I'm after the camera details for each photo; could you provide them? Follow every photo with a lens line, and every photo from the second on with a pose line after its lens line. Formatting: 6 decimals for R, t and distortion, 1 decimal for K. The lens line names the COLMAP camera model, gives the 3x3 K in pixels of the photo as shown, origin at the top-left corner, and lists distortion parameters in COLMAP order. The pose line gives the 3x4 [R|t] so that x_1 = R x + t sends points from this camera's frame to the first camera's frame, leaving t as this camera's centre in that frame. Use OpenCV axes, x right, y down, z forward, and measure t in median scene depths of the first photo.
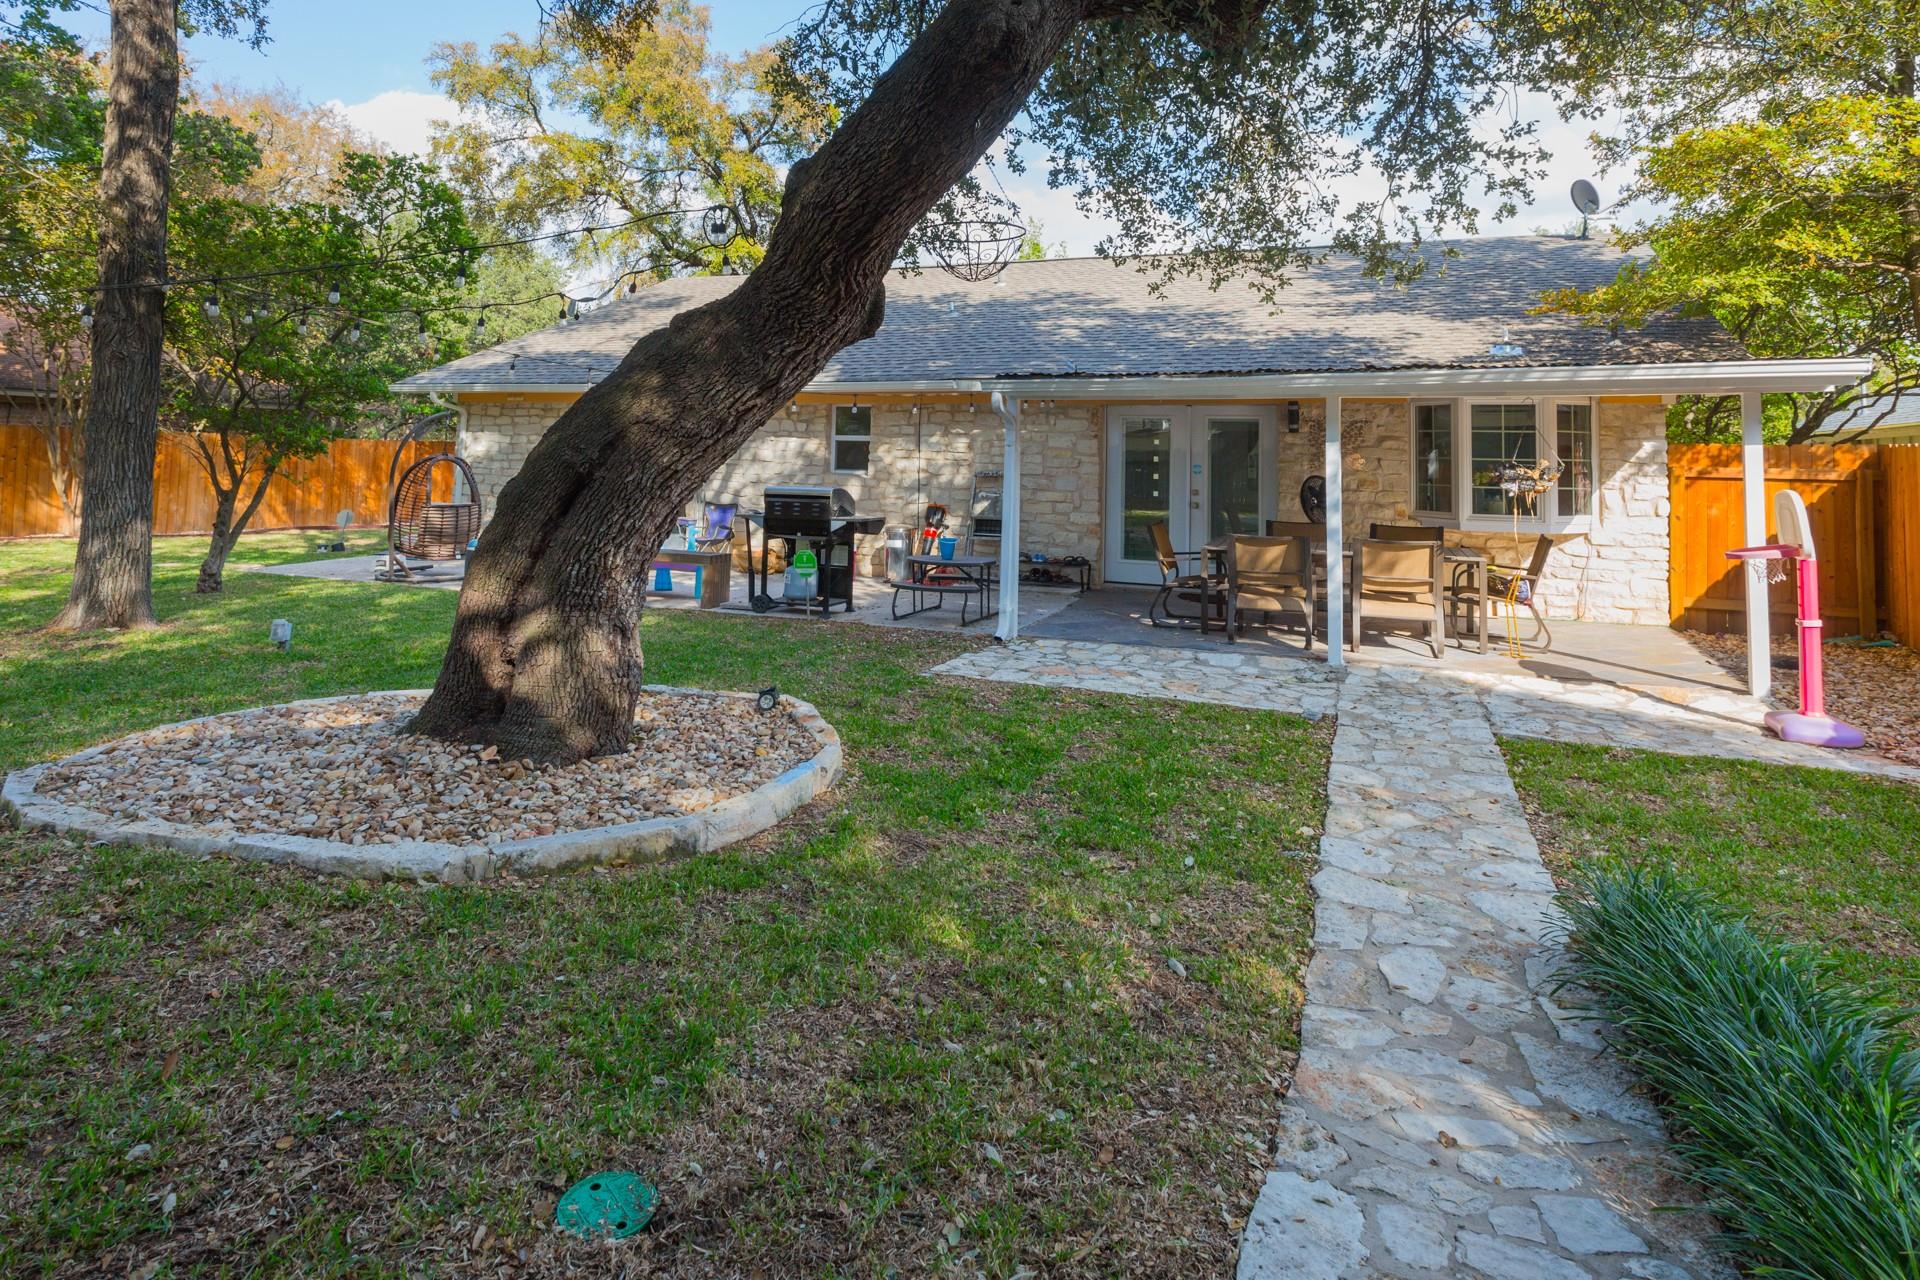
lens RADIAL K [[1068.2, 0, 952.7], [0, 1068.2, 654.9], [0, 0, 1]] dist [0.002589, 0.001372]
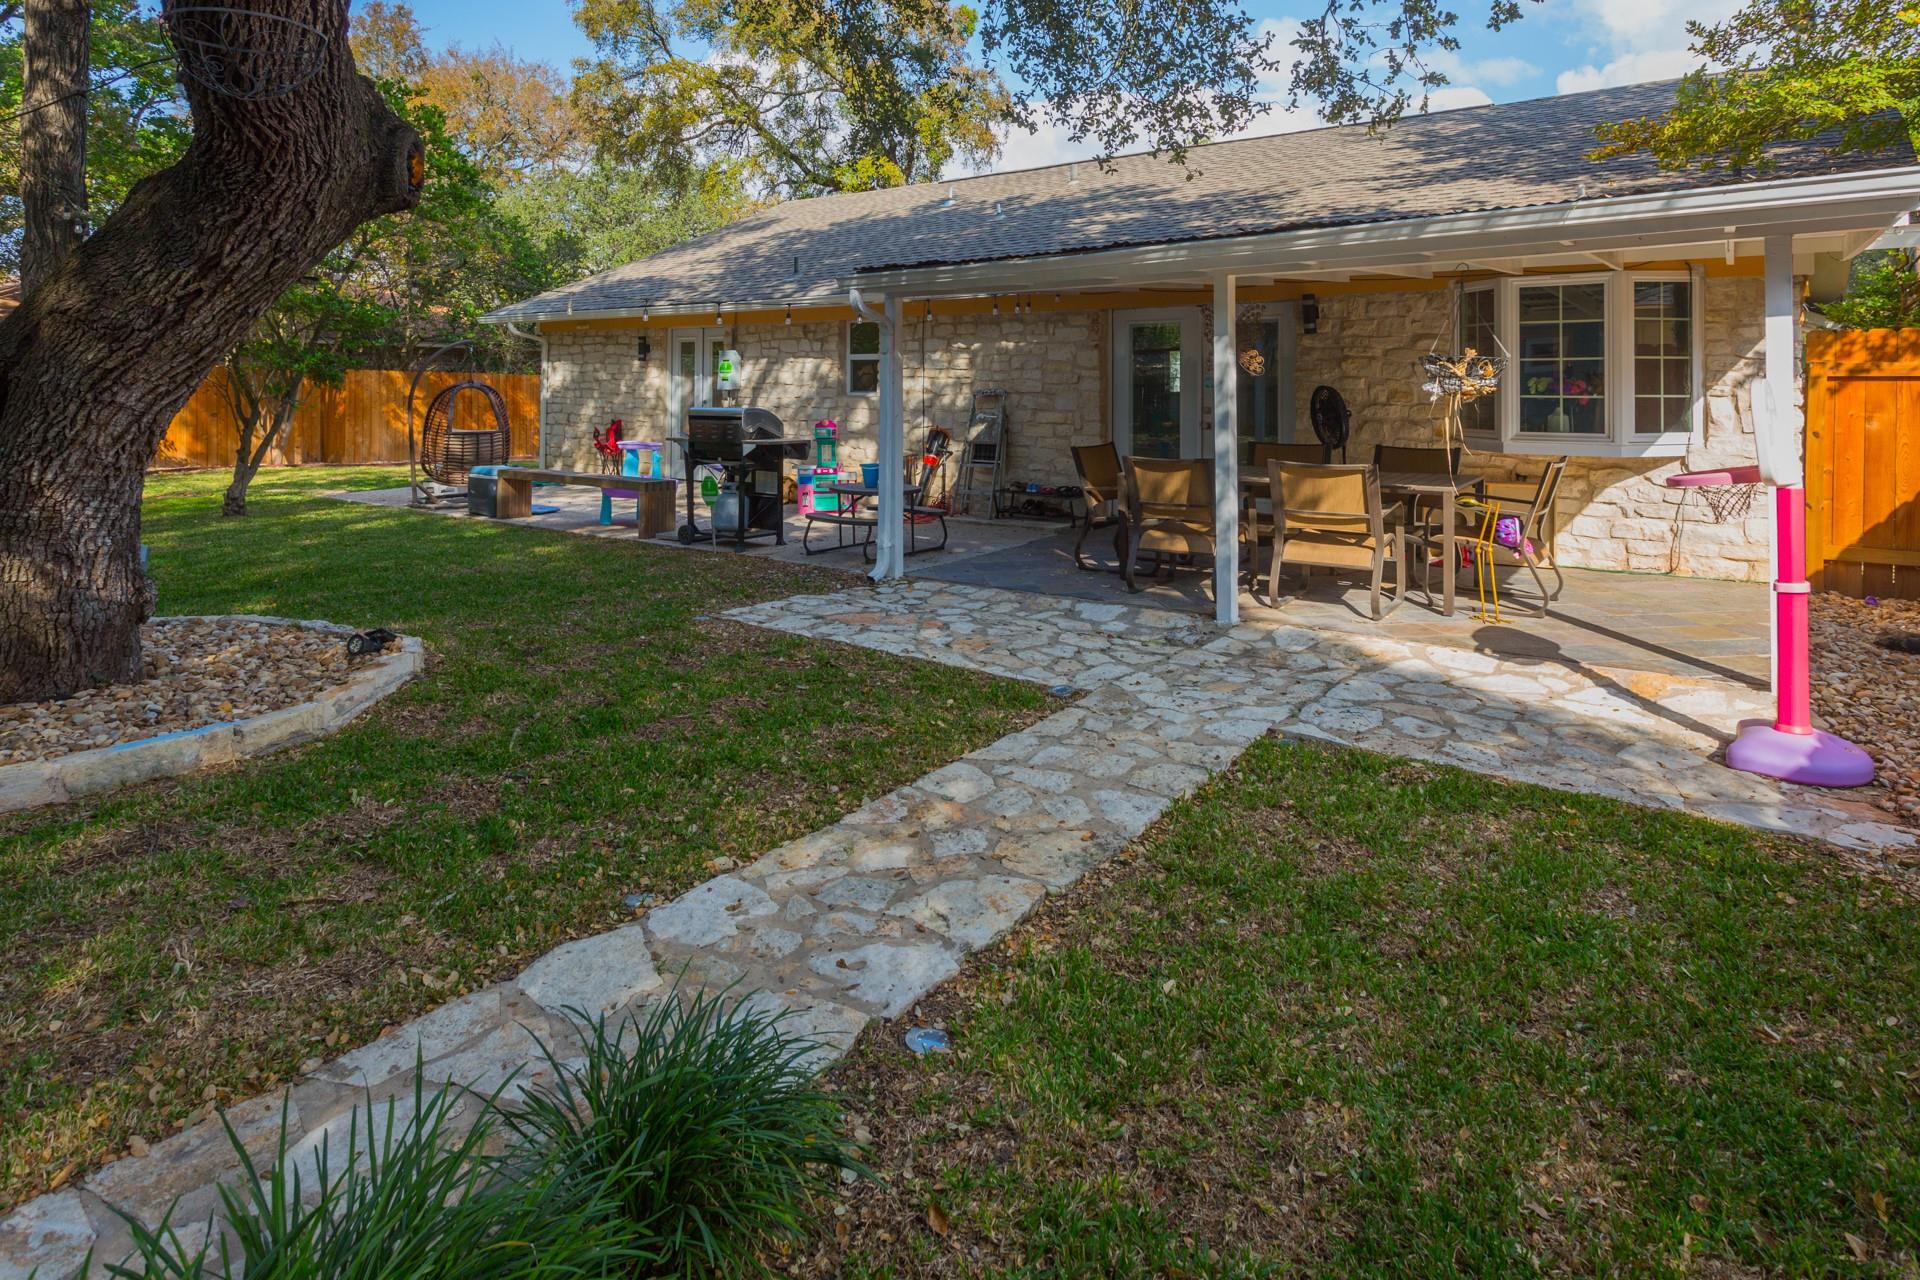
lens RADIAL K [[1068.2, 0, 965.0], [0, 1068.2, 621.6], [0, 0, 1]] dist [0.002589, 0.001372]
pose [[0.971694, 0.034672, -0.233685, 0.283709], [-0.027851, 0.999086, 0.032425, -0.009555], [0.234595, -0.024999, 0.971772, 0.156452]]
